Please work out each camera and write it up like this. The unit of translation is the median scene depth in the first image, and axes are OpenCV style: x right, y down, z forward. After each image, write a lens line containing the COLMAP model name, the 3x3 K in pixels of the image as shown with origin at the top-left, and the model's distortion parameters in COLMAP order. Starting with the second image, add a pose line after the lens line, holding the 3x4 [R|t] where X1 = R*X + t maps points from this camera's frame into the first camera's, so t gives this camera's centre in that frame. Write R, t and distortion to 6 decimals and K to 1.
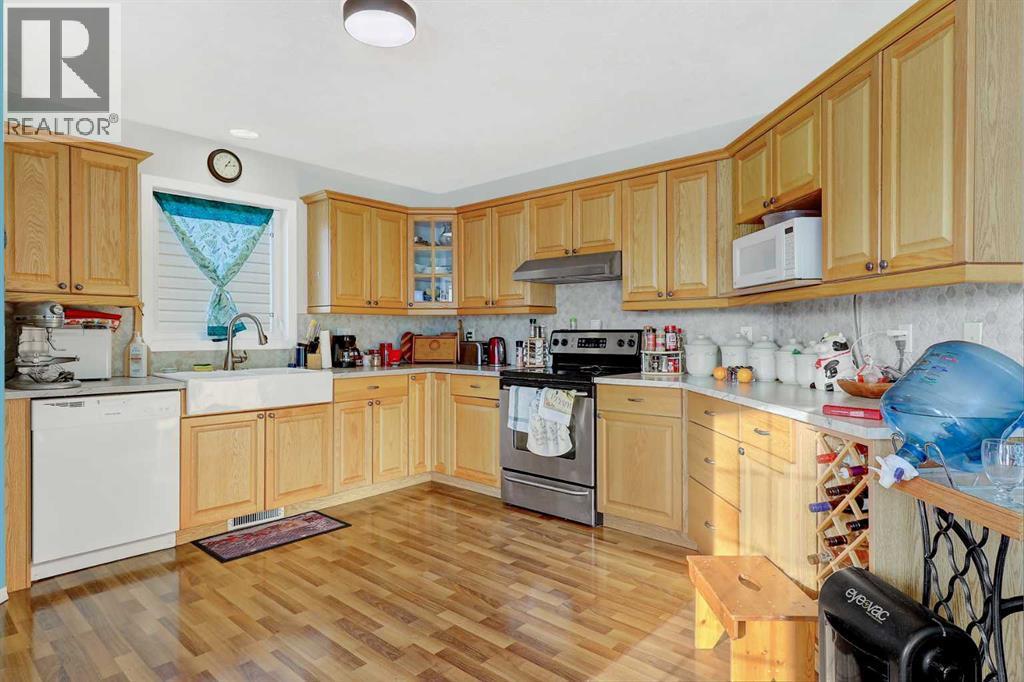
lens RADIAL K [[561.1, 0, 511.9], [0, 561.1, 336.4], [0, 0, 1]] dist [0.008487, -0.000484]
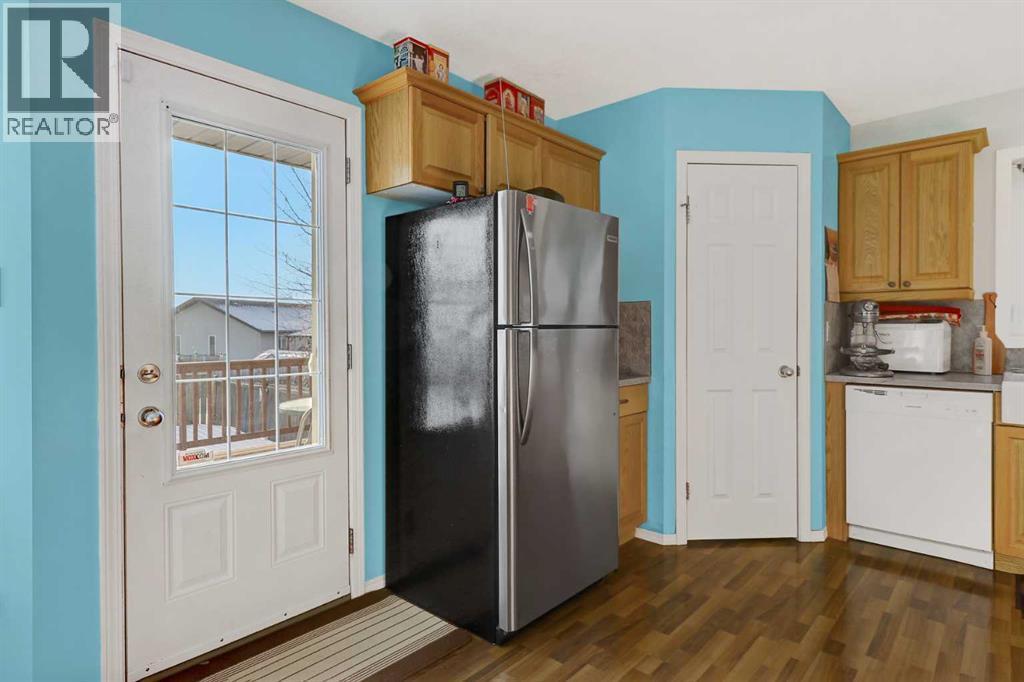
lens RADIAL K [[561.1, 0, 519.4], [0, 561.1, 335.6], [0, 0, 1]] dist [0.008487, -0.000484]
pose [[0.013394, 0.008866, -0.999871, 0.235201], [-0.001846, 0.999959, 0.008842, 0.001073], [0.999909, 0.001728, 0.013410, 0.219463]]
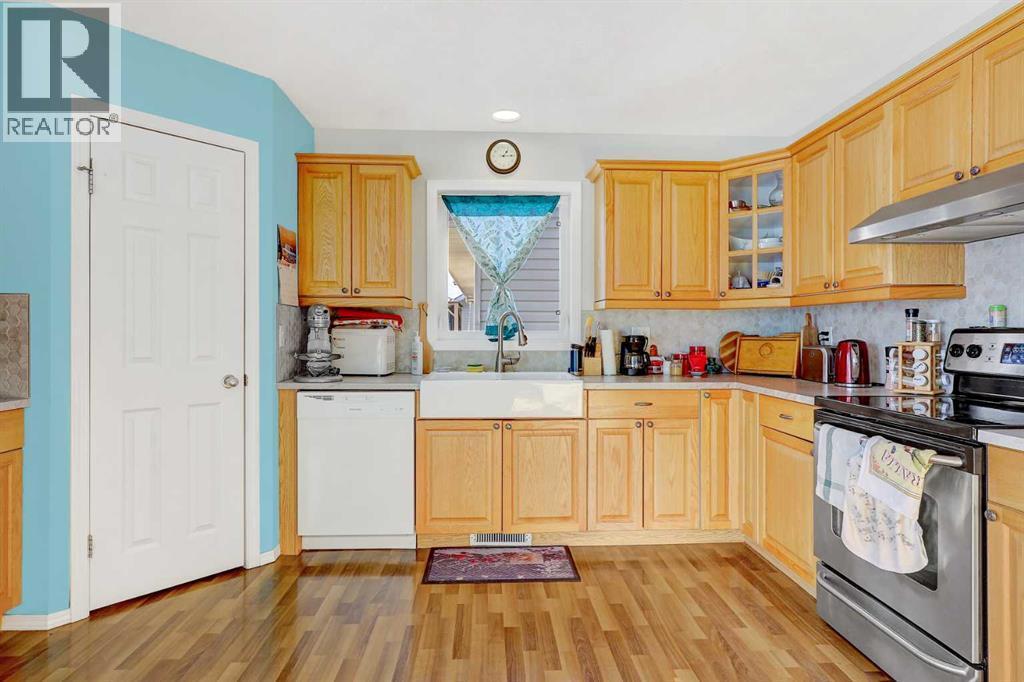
lens RADIAL K [[561.1, 0, 514.8], [0, 561.1, 336.9], [0, 0, 1]] dist [0.008487, -0.000484]
pose [[0.705320, 0.006578, -0.708859, 0.192441], [-0.005844, 0.999977, 0.003465, -0.002416], [0.708865, 0.001699, 0.705342, 0.375070]]
